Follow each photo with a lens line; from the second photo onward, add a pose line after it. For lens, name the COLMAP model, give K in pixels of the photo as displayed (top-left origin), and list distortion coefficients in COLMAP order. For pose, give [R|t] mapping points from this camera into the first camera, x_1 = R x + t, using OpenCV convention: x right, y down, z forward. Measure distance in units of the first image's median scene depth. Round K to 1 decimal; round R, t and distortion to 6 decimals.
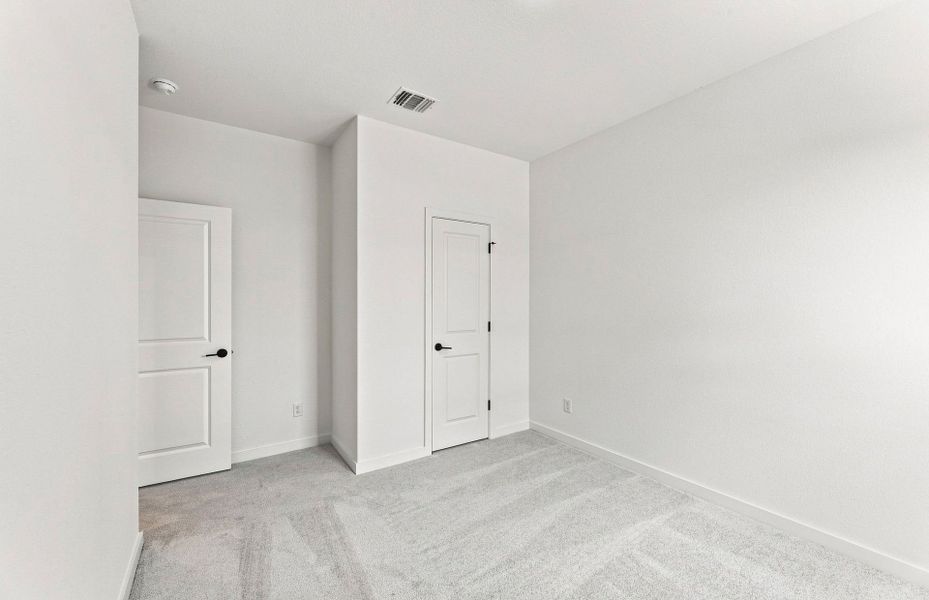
lens RADIAL K [[331.8, 0, 479.9], [0, 331.8, 298.6], [0, 0, 1]] dist [-0.010190, -0.000109]
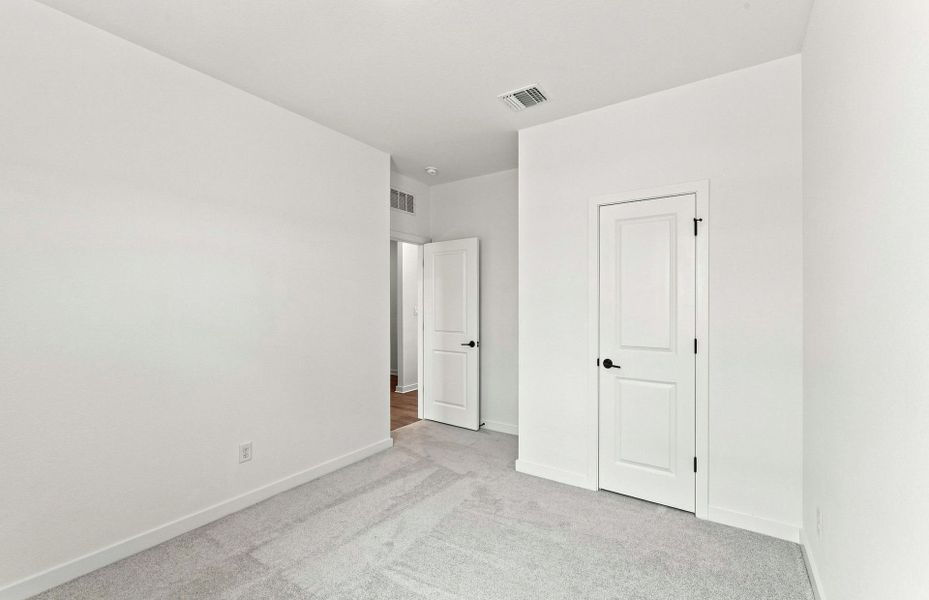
lens RADIAL K [[332.0, 0, 436.3], [0, 332.0, 300.9], [0, 0, 1]] dist [-0.029334, -0.000005]
pose [[0.437253, -0.011000, -0.899271, 0.418889], [0.005686, 0.999939, -0.009467, -0.001764], [0.899320, -0.000973, 0.437289, 0.277450]]
